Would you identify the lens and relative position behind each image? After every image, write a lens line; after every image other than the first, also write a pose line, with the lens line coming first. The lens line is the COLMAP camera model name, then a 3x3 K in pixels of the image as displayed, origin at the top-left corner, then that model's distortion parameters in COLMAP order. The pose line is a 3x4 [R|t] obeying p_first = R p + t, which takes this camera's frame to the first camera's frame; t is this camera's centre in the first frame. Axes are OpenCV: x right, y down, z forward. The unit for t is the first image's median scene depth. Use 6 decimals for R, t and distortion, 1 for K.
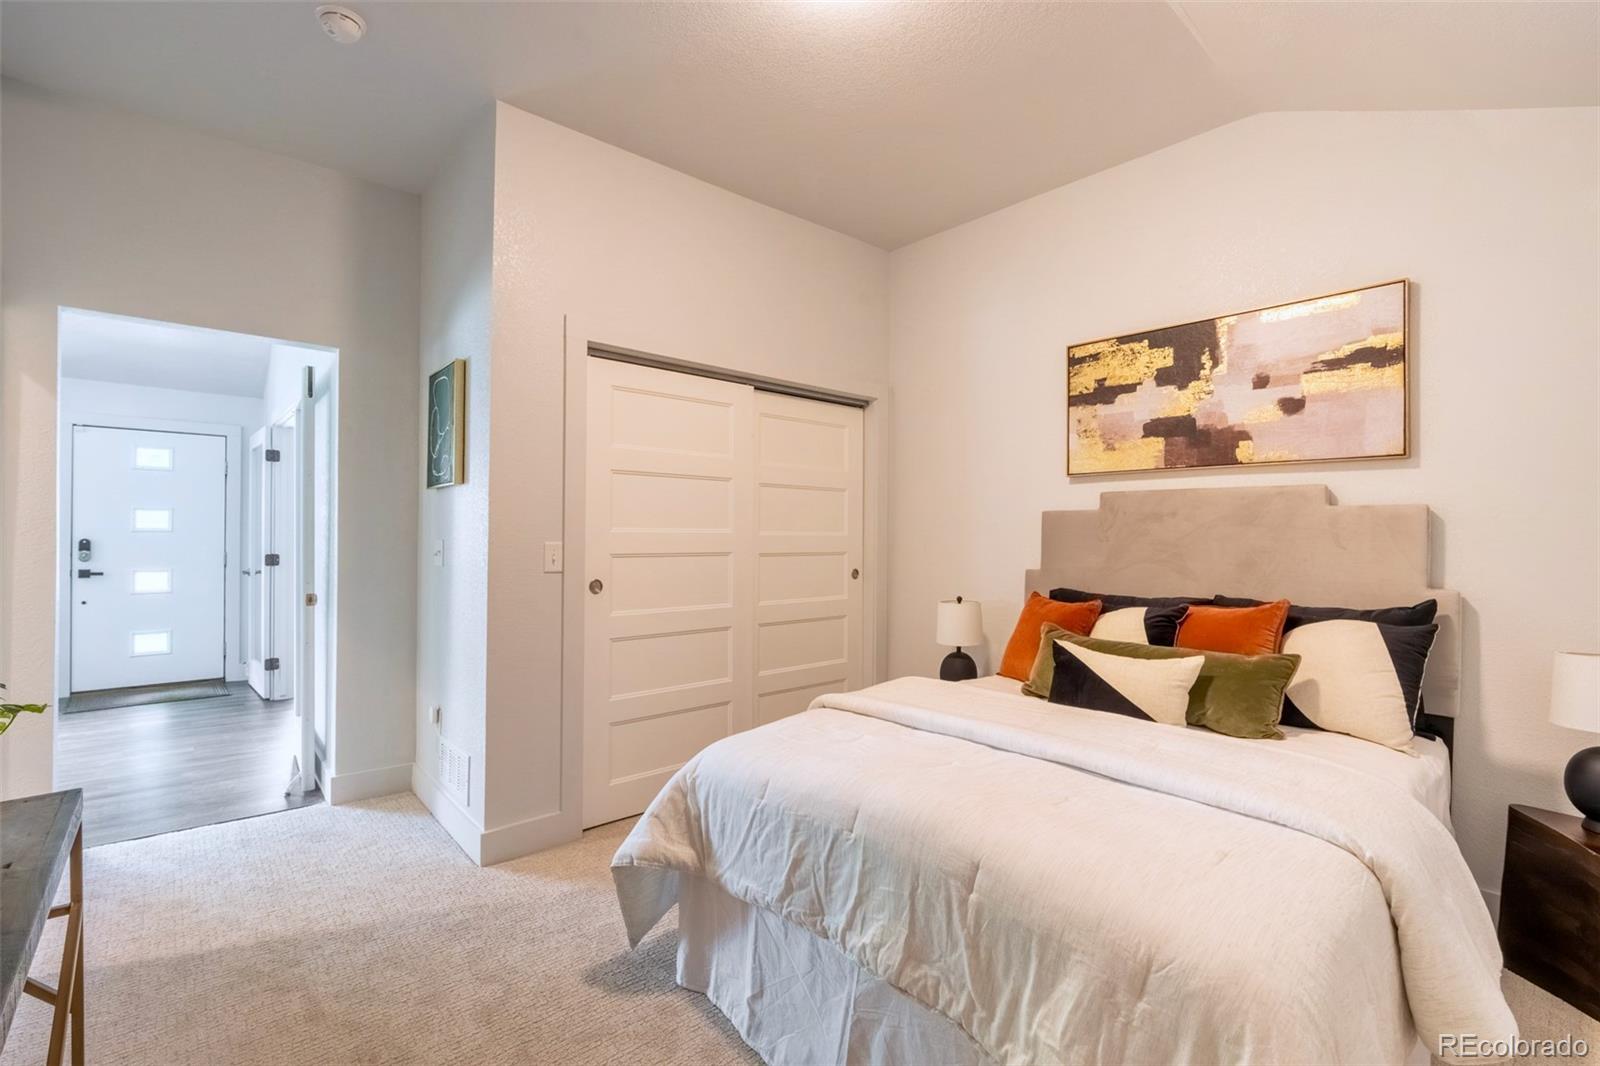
lens RADIAL K [[708.9, 0, 793.1], [0, 708.9, 532.5], [0, 0, 1]] dist [-0.011138, 0.002415]
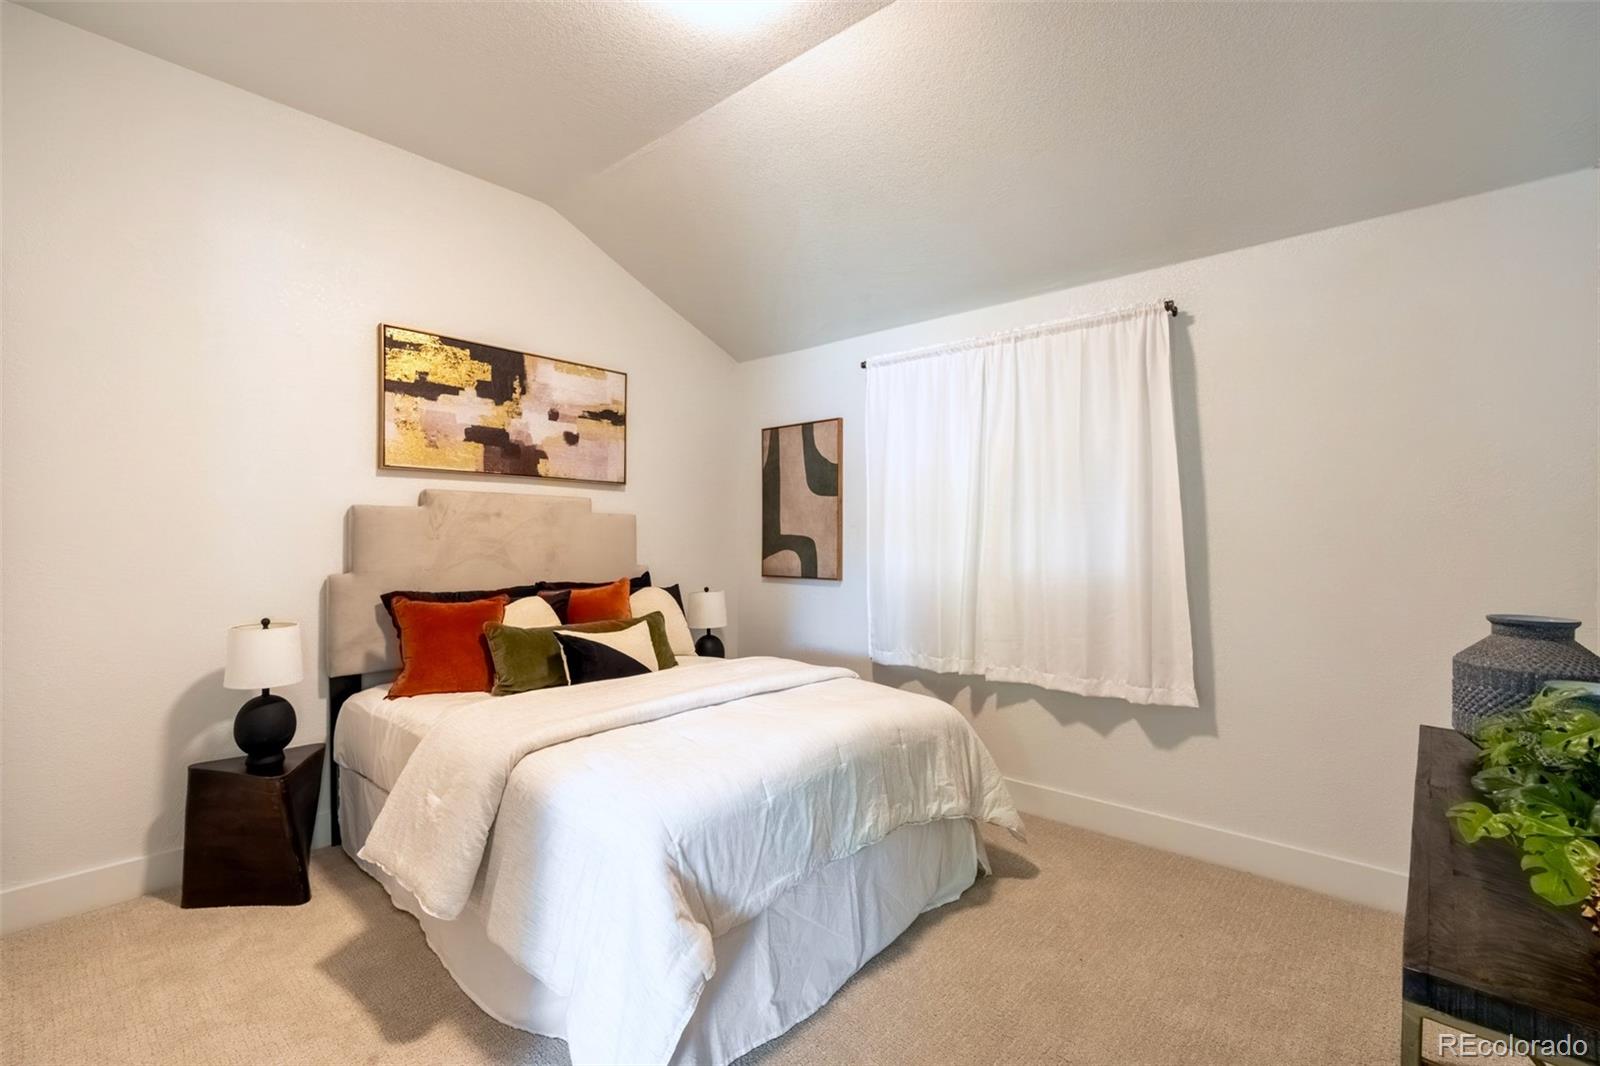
lens RADIAL K [[708.9, 0, 795.3], [0, 708.9, 536.9], [0, 0, 1]] dist [-0.011138, 0.002415]
pose [[-0.111376, -0.014620, 0.993671, -0.644163], [-0.013204, 0.999825, 0.013230, -0.011364], [-0.993691, -0.011647, -0.111549, 0.652547]]
